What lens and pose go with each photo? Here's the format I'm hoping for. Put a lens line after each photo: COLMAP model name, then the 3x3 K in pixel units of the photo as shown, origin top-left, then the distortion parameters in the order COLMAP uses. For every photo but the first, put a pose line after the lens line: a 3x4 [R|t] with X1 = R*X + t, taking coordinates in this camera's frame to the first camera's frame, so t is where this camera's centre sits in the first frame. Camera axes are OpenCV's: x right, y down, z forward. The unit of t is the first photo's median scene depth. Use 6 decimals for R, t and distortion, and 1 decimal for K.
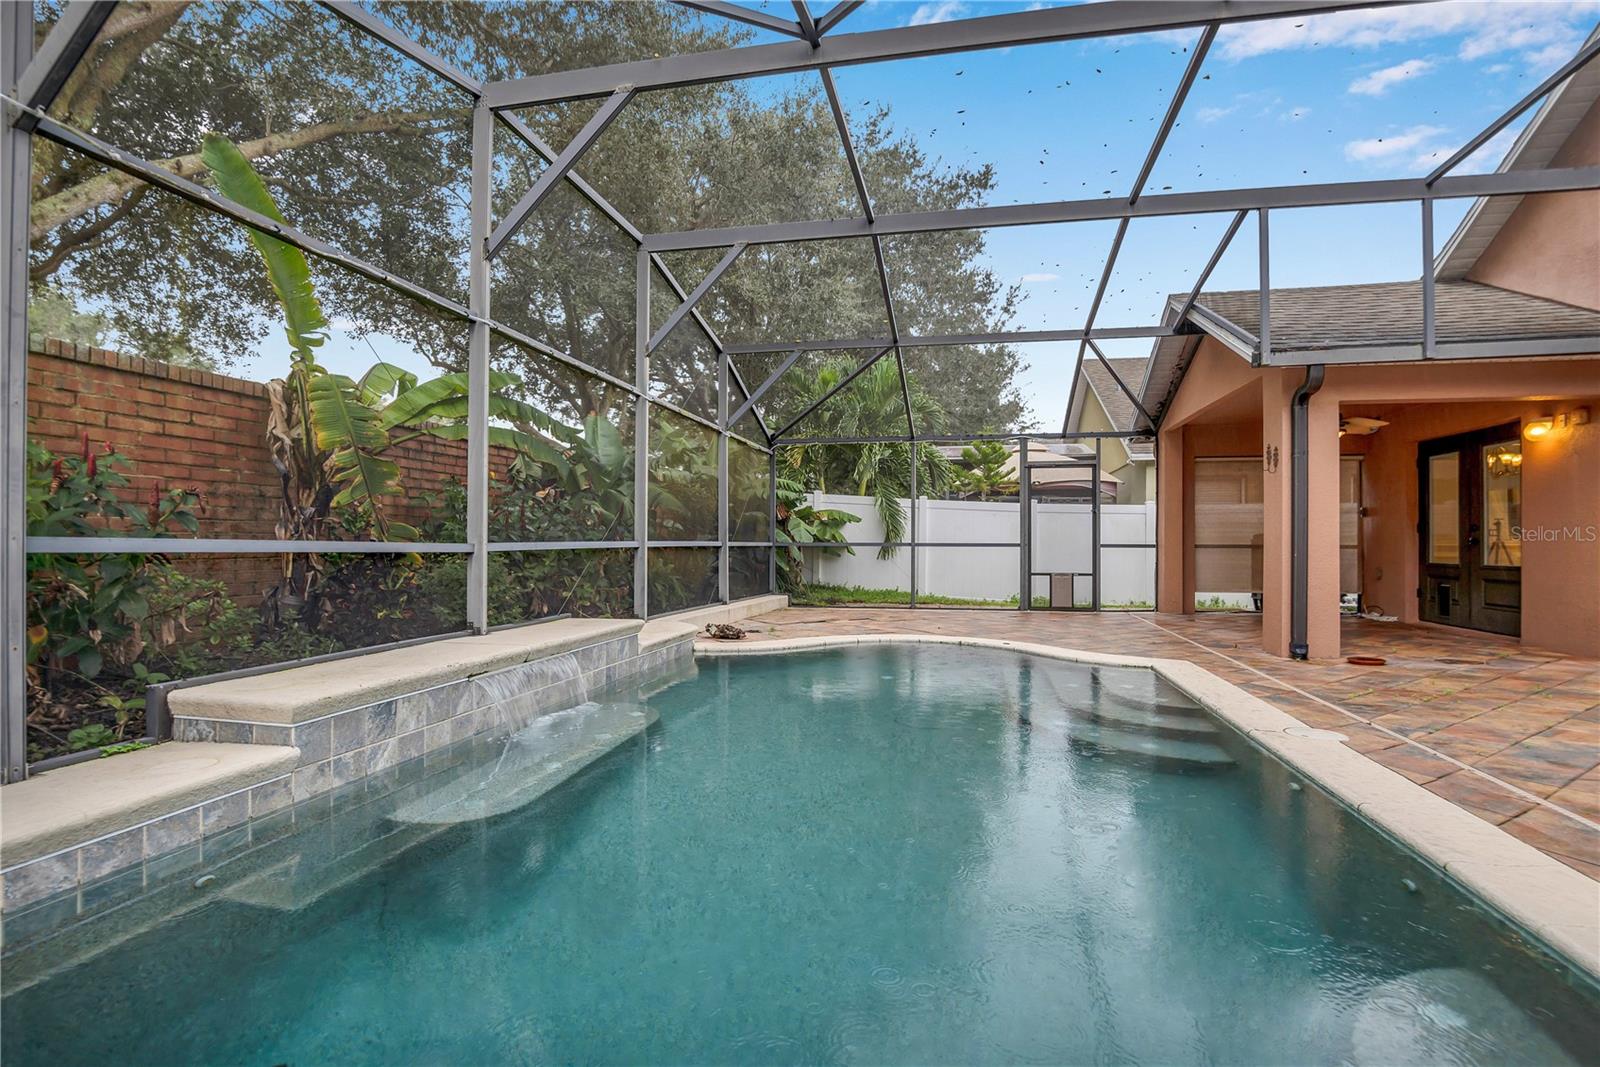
lens RADIAL K [[729.3, 0, 794.5], [0, 729.3, 535.8], [0, 0, 1]] dist [-0.030834, 0.003793]
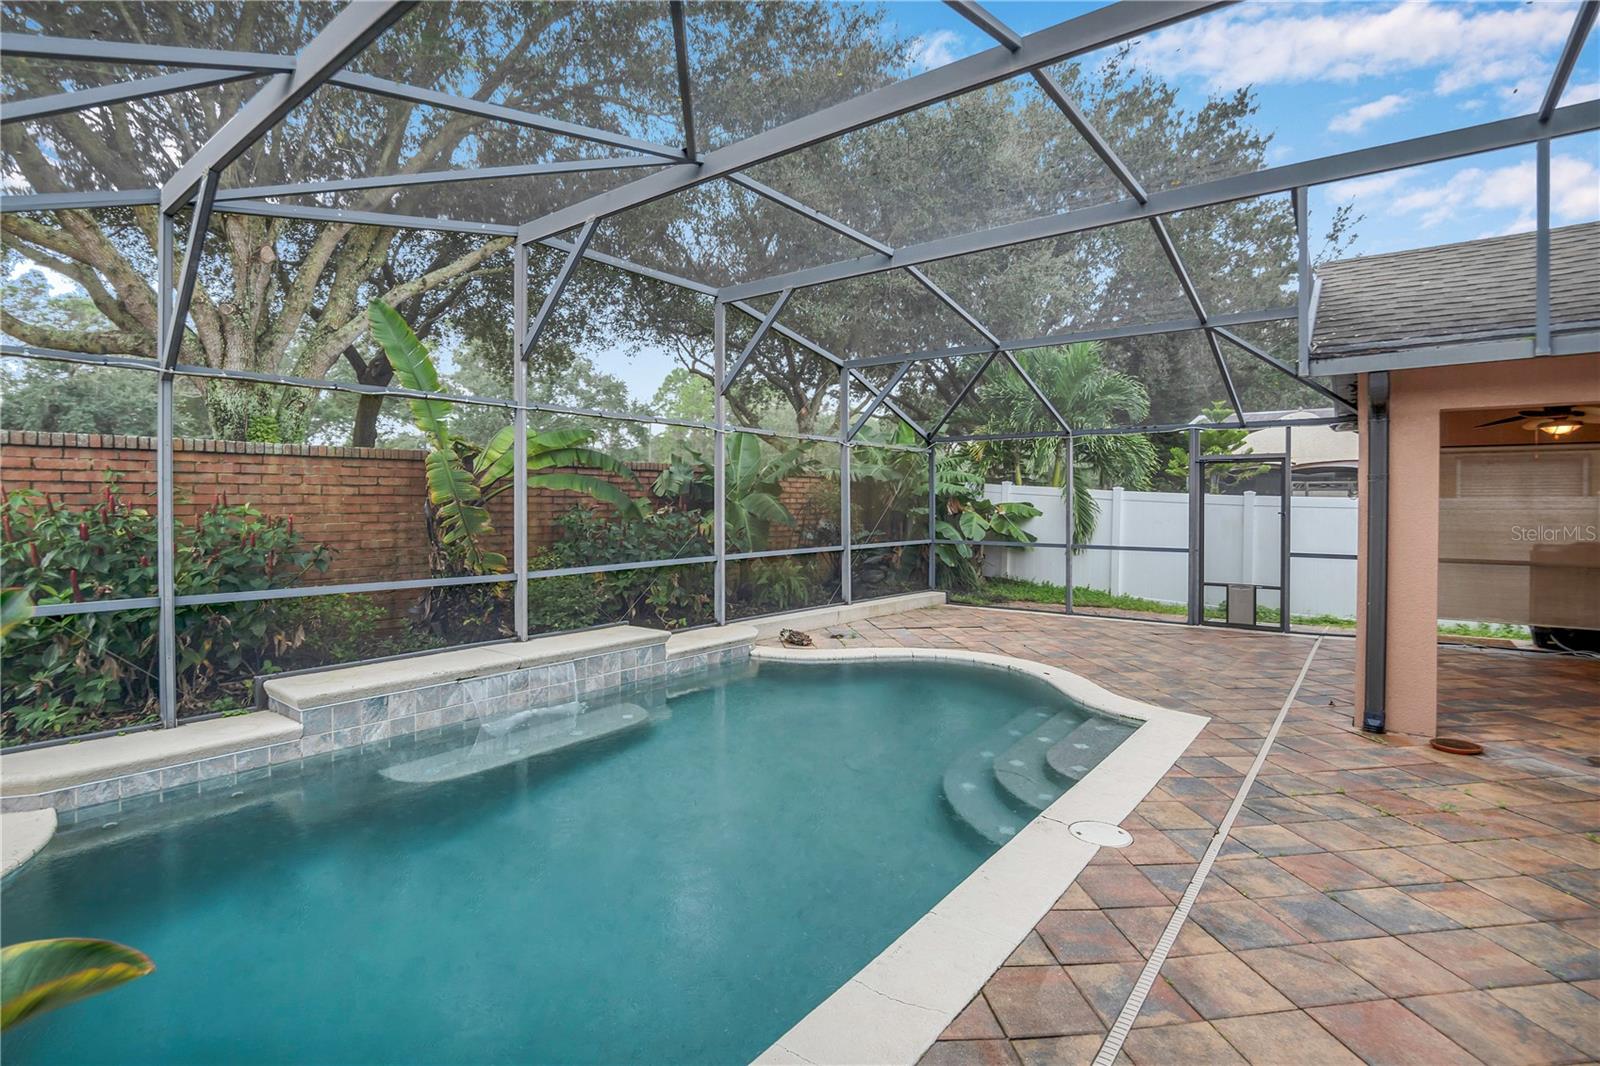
lens RADIAL K [[734.6, 0, 787.3], [0, 734.6, 510.5], [0, 0, 1]] dist [-0.029448, 0.002573]
pose [[0.905603, 0.000458, -0.424126, 0.410712], [0.005654, 0.999898, 0.013152, -0.085034], [0.424089, -0.014309, 0.905508, -0.010819]]
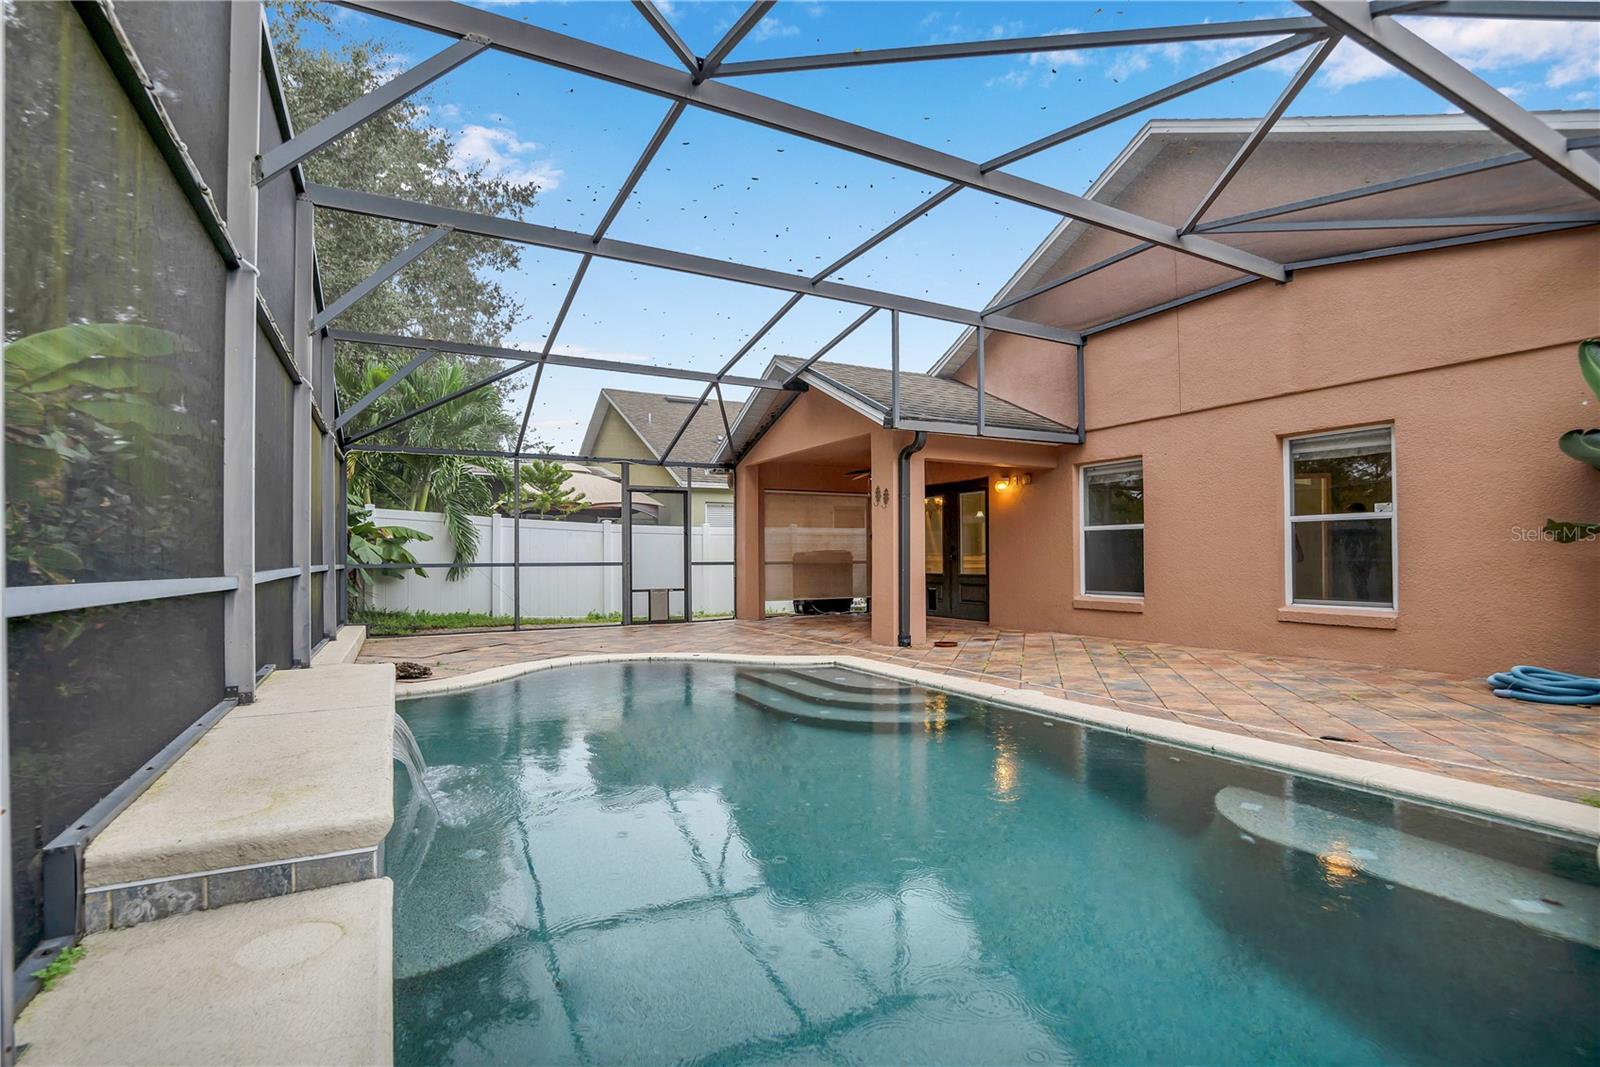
lens RADIAL K [[734.6, 0, 735.8], [0, 734.6, 550.7], [0, 0, 1]] dist [-0.029448, 0.002573]
pose [[0.787291, -0.002810, 0.616576, -0.369739], [0.003770, 0.999993, -0.000256, -0.009334], [-0.616571, 0.002526, 0.787295, 0.099696]]
